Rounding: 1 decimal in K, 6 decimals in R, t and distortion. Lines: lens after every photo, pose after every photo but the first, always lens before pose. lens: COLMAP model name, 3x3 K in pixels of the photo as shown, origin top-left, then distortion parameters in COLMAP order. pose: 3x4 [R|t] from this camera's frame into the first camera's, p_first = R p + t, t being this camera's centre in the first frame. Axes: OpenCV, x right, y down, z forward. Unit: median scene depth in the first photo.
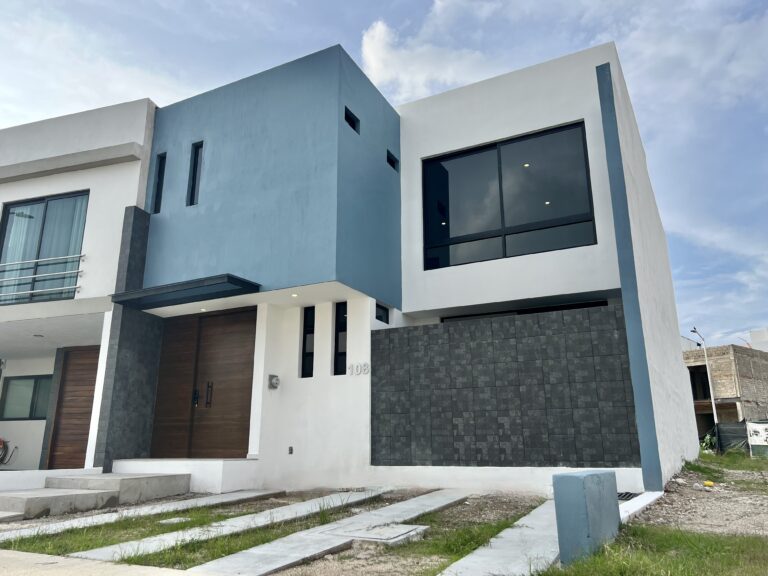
lens RADIAL K [[564.2, 0, 388.1], [0, 564.2, 286.2], [0, 0, 1]] dist [0.021232, -0.018952]
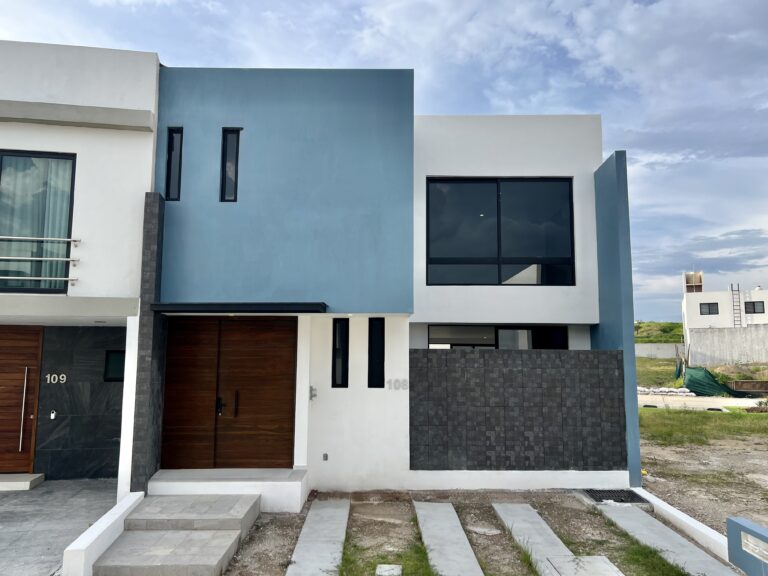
lens RADIAL K [[564.2, 0, 379.9], [0, 564.2, 287.3], [0, 0, 1]] dist [0.021232, -0.018952]
pose [[0.896967, 0.061932, 0.437738, -0.602289], [-0.130103, 0.983271, 0.127479, -0.182033], [-0.422520, -0.171296, 0.890019, 0.072568]]
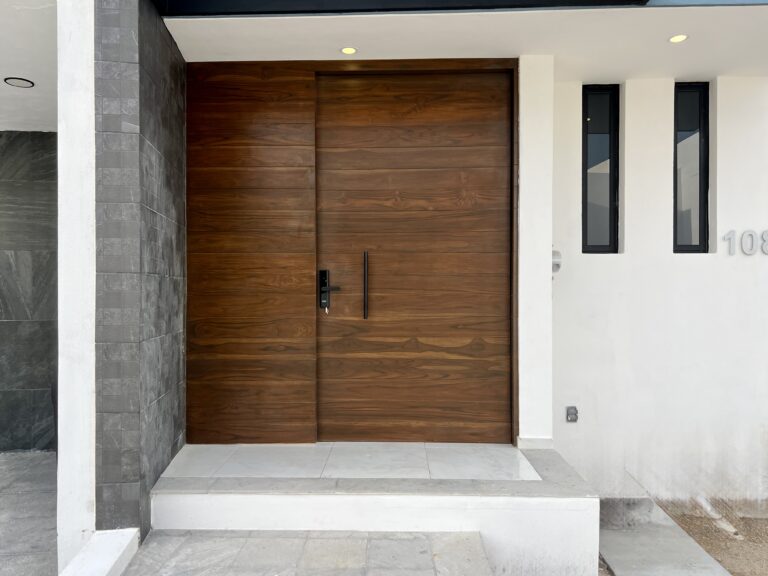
lens RADIAL K [[564.2, 0, 380.6], [0, 564.2, 290.9], [0, 0, 1]] dist [0.021232, -0.018952]
pose [[0.914027, 0.005091, 0.405622, -0.524767], [-0.118293, 0.959807, 0.254514, 0.108324], [-0.388023, -0.280615, 0.877891, 0.739798]]
